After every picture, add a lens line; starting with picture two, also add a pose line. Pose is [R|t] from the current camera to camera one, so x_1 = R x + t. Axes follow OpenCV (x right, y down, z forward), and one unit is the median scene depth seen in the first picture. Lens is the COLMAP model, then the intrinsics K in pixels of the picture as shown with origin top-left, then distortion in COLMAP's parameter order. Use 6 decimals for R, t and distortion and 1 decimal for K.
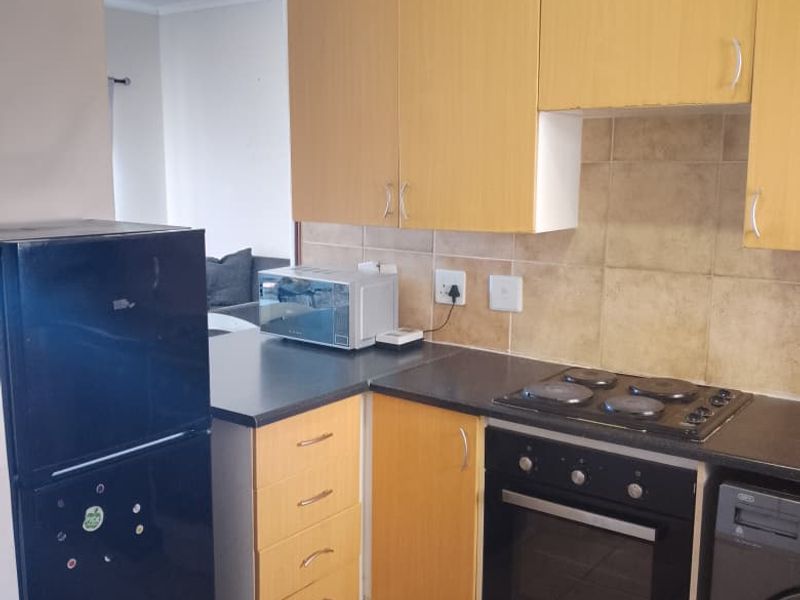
lens RADIAL K [[839.8, 0, 394.8], [0, 839.8, 304.4], [0, 0, 1]] dist [0.006050, 0.000000]
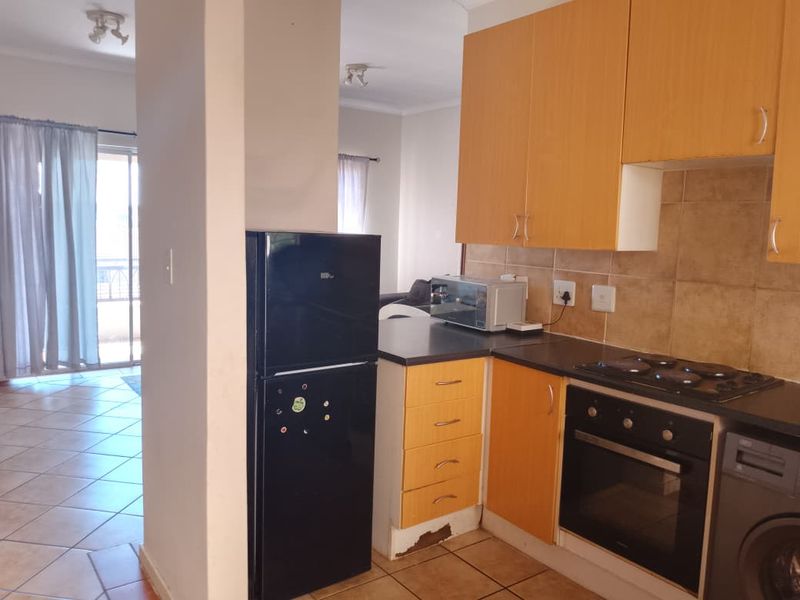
lens RADIAL K [[637.7, 0, 396.6], [0, 637.7, 298.8], [0, 0, 1]] dist [0.030601, -0.065526]
pose [[0.954859, 0.058836, -0.291175, 0.135577], [-0.075393, 0.996094, -0.045961, 0.071822], [0.287334, 0.065839, 0.955565, -0.115794]]
